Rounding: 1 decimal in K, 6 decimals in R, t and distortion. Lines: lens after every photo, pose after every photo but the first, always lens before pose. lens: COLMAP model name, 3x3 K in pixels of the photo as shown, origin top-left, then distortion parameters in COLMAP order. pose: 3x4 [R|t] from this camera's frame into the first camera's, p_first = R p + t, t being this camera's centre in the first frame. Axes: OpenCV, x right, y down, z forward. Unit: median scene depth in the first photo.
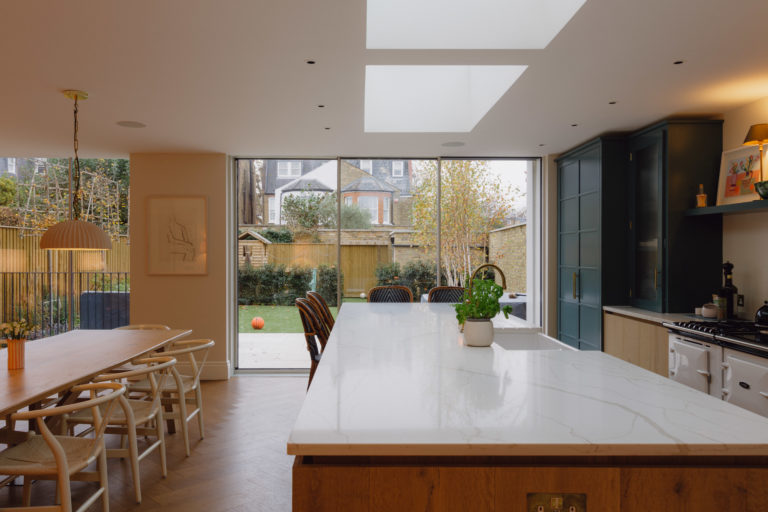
lens RADIAL K [[610.5, 0, 384.8], [0, 610.5, 256.0], [0, 0, 1]] dist [-0.042153, 0.013817]
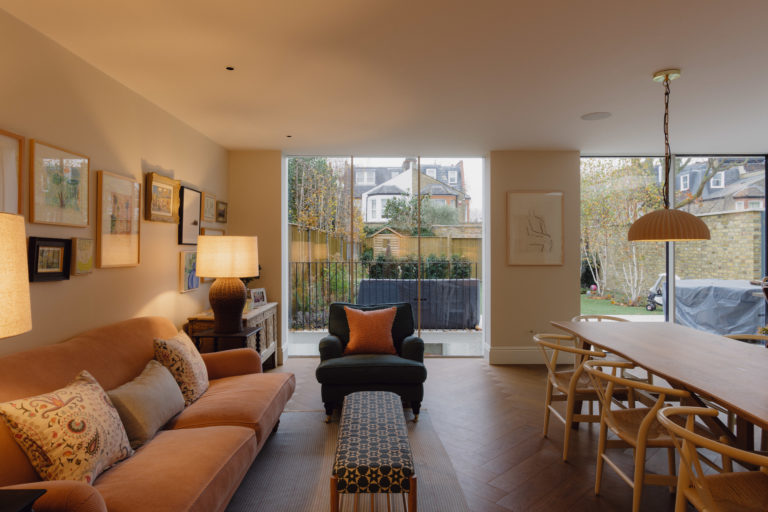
lens RADIAL K [[477.1, 0, 382.9], [0, 477.1, 254.5], [0, 0, 1]] dist [0.000255, -0.000167]
pose [[0.999164, 0.001200, -0.040855, -0.133413], [-0.000568, 0.999880, 0.015460, -0.000041], [0.040869, -0.015424, 0.999045, 0.034599]]
